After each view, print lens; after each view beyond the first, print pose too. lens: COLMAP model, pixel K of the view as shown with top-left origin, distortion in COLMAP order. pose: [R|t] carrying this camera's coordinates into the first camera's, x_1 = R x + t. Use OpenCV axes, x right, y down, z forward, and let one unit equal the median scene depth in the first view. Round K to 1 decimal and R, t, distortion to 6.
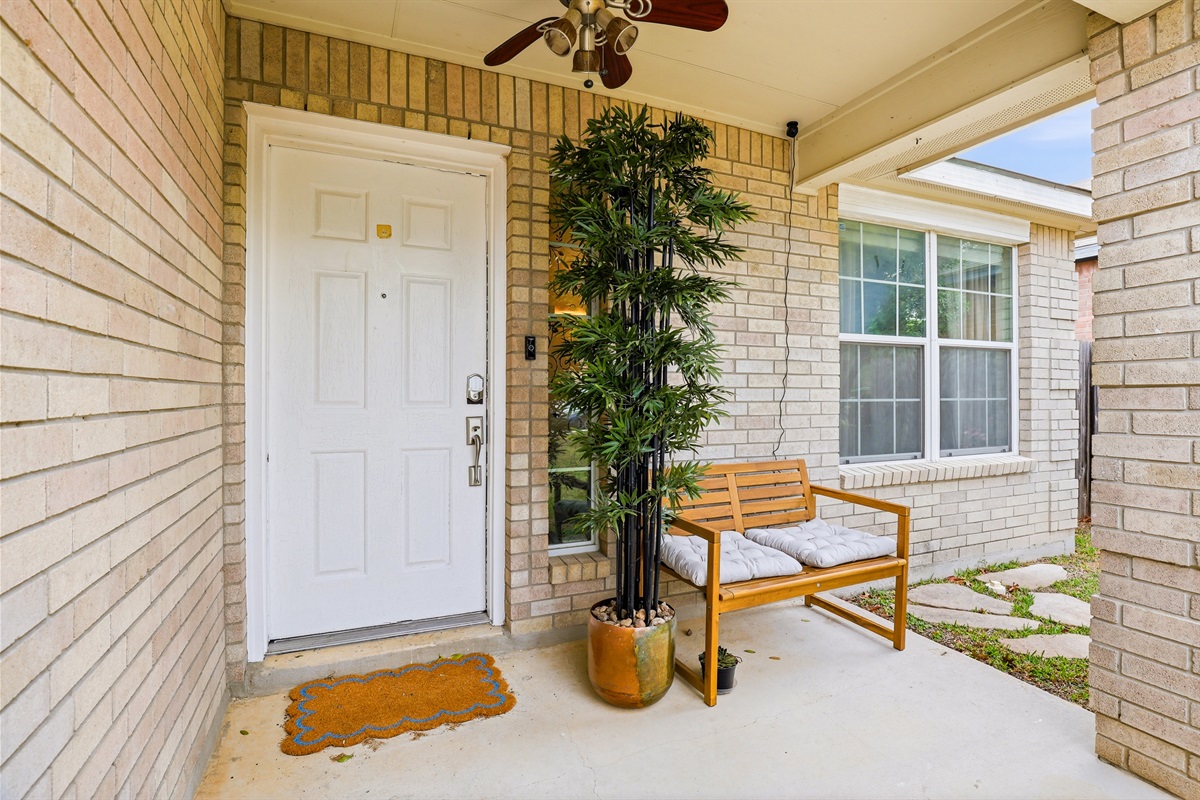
lens RADIAL K [[568.4, 0, 607.3], [0, 568.4, 397.7], [0, 0, 1]] dist [-0.019406, 0.002002]
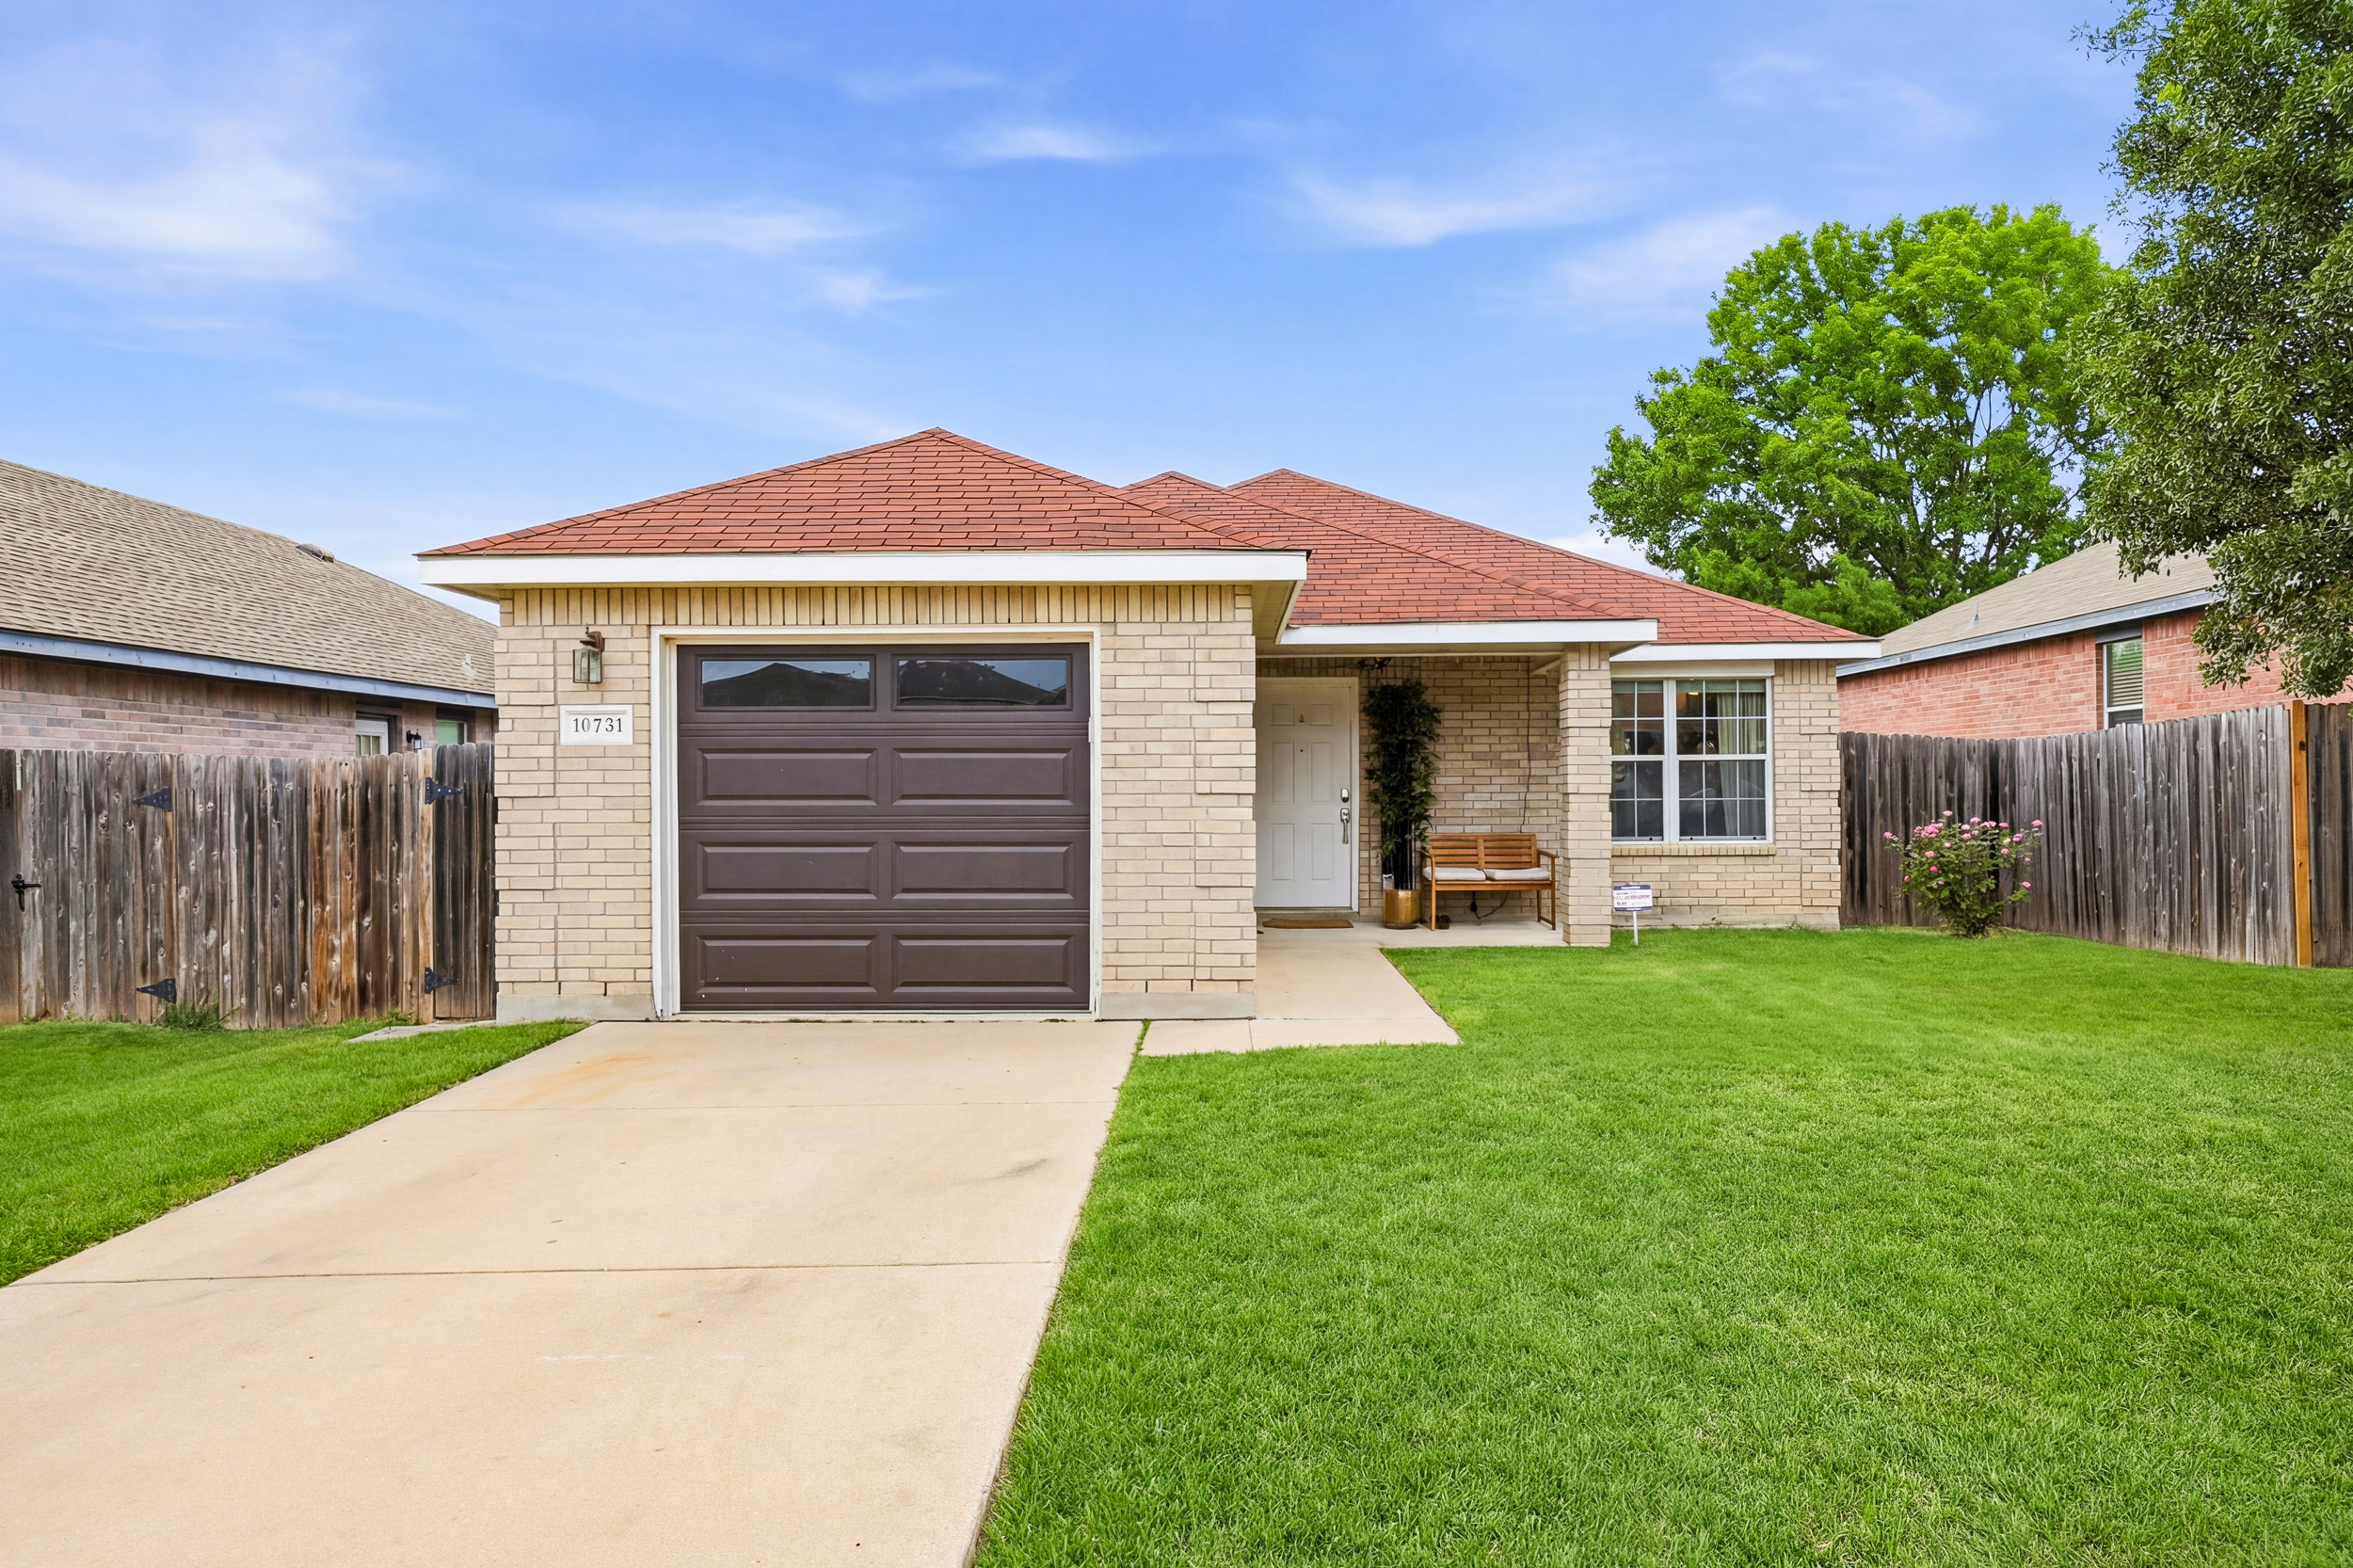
lens RADIAL K [[1400.7, 0, 1156.1], [0, 1400.7, 771.9], [0, 0, 1]] dist [0.002513, 0.001864]
pose [[0.886663, -0.010684, -0.462294, 1.029761], [0.005387, 0.999904, -0.012776, -0.025293], [0.462386, 0.008837, 0.886635, -2.600055]]
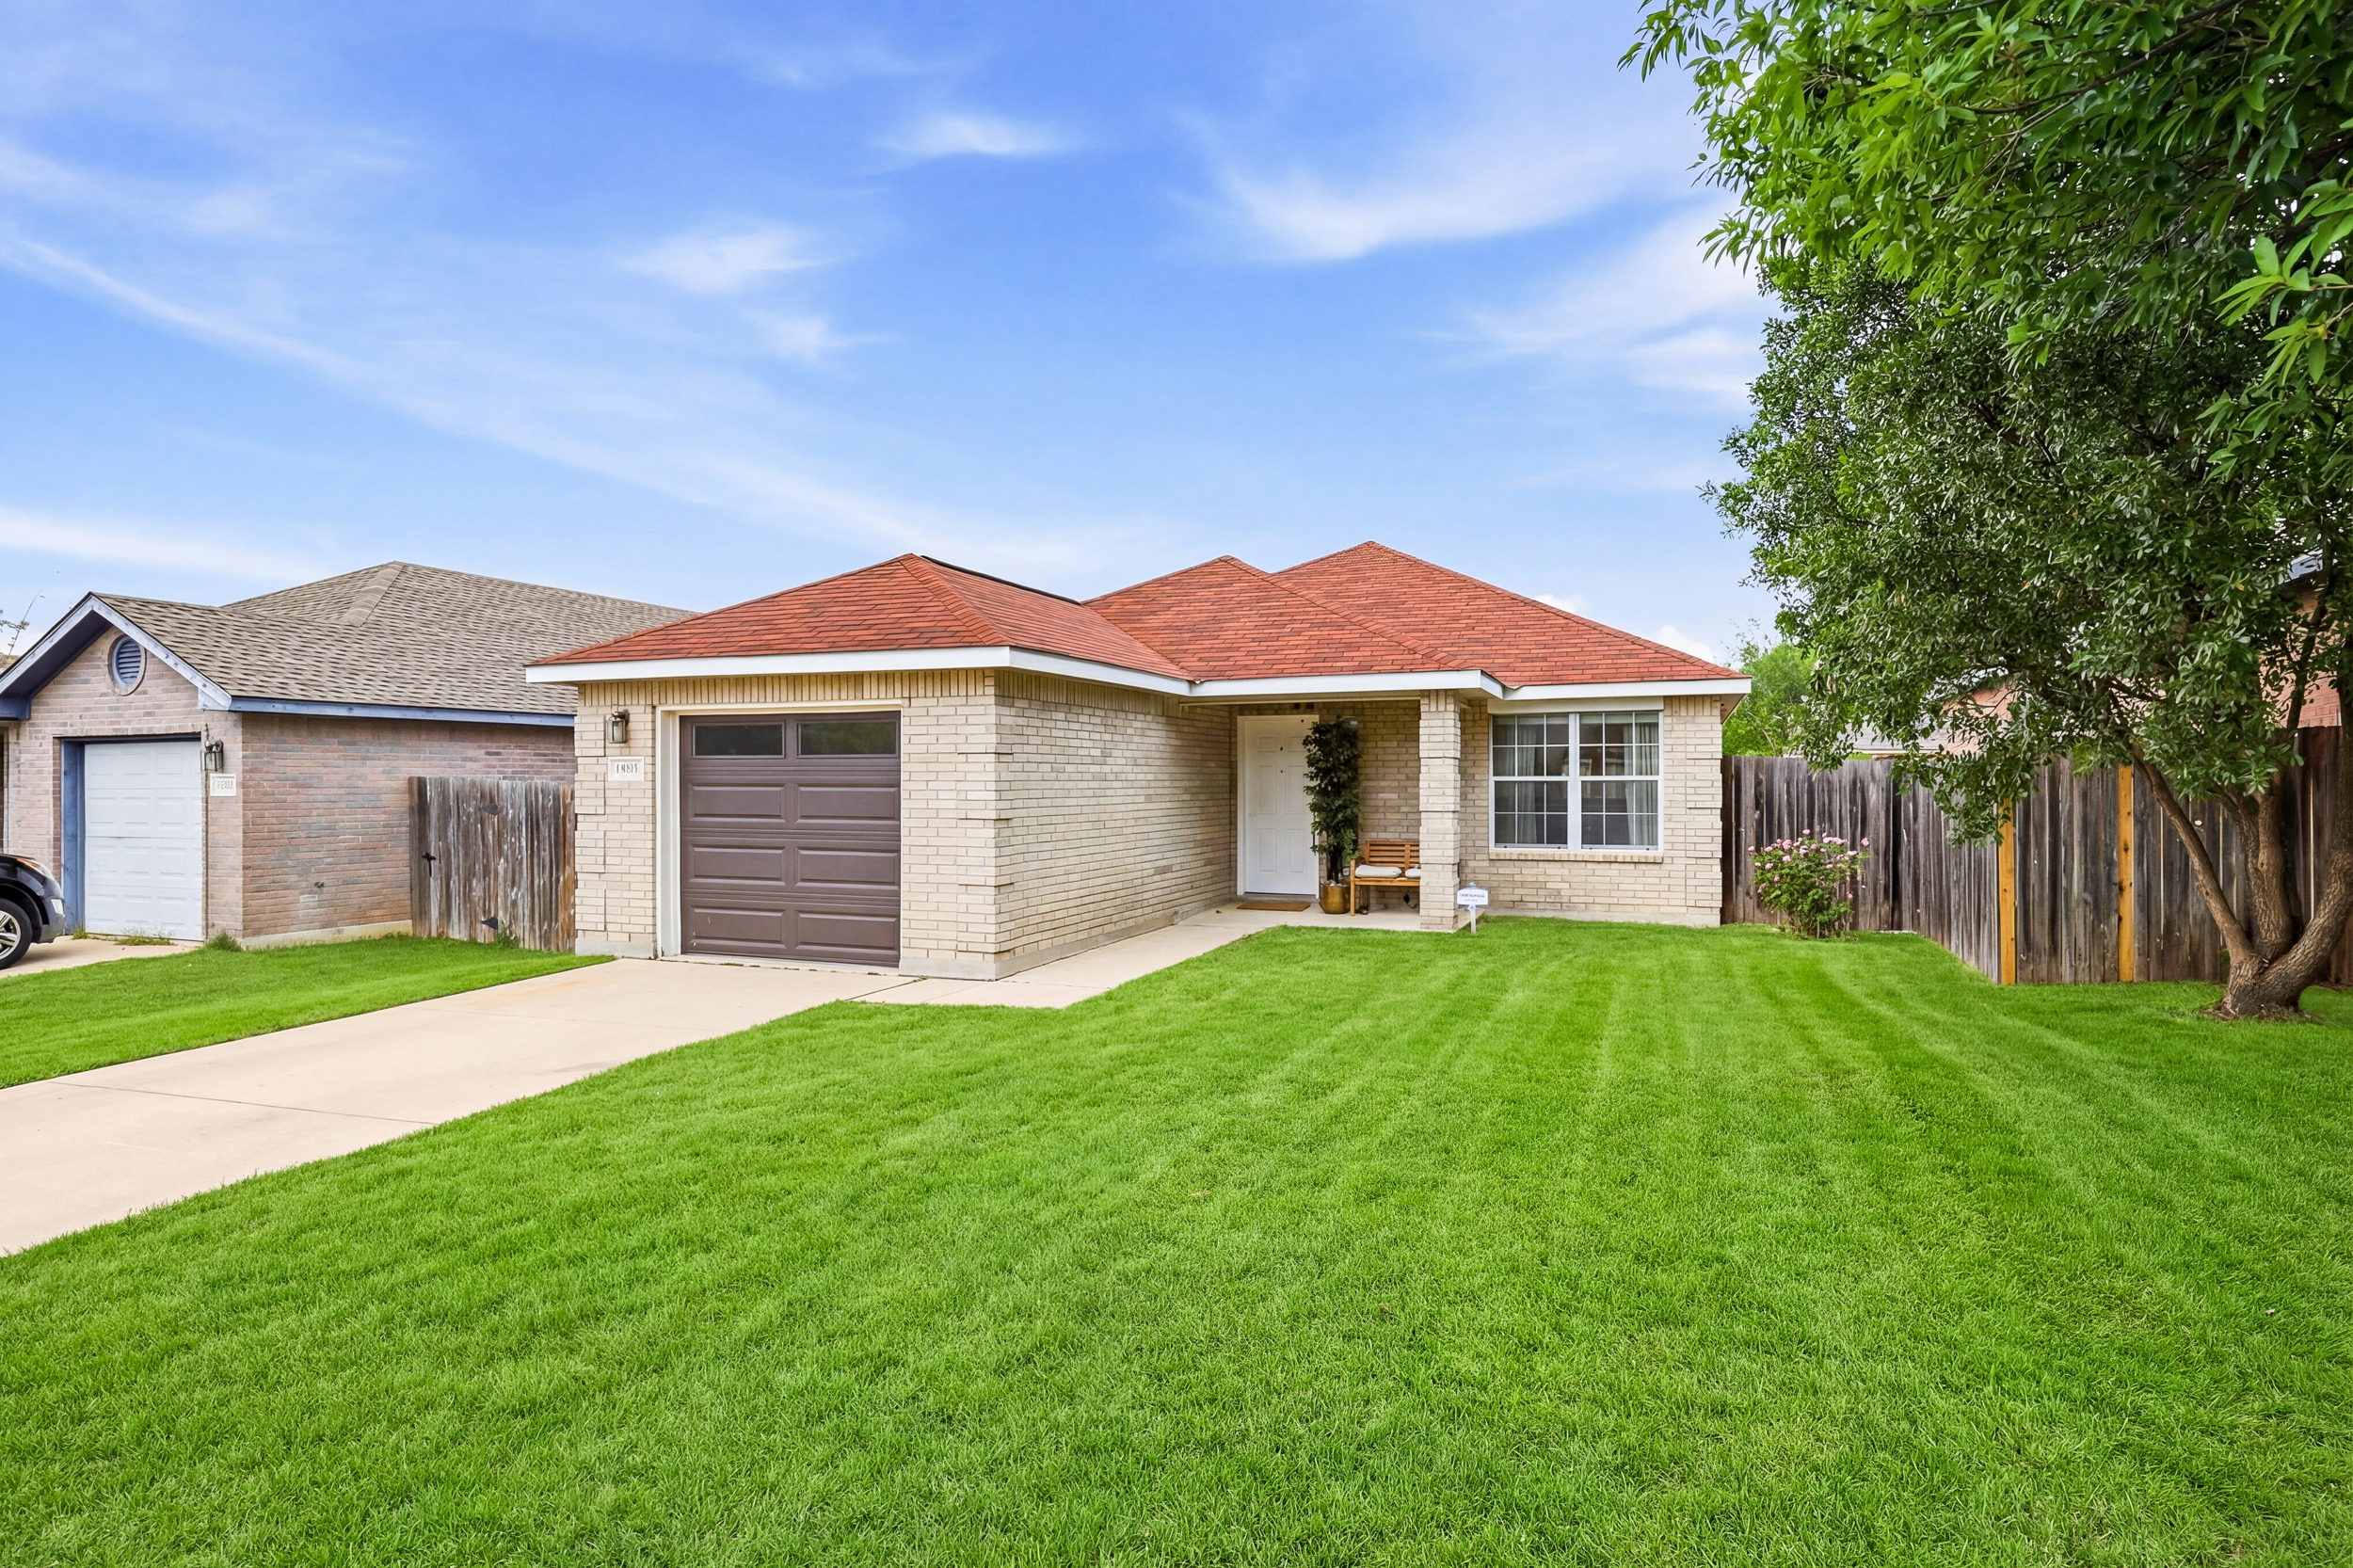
lens RADIAL K [[1114.5, 0, 1190.8], [0, 1114.5, 779.5], [0, 0, 1]] dist [-0.019406, 0.002002]
pose [[0.712592, -0.002495, -0.701574, 2.031924], [0.002611, 0.999996, -0.000905, -0.092834], [0.701574, -0.001187, 0.712596, -2.084425]]
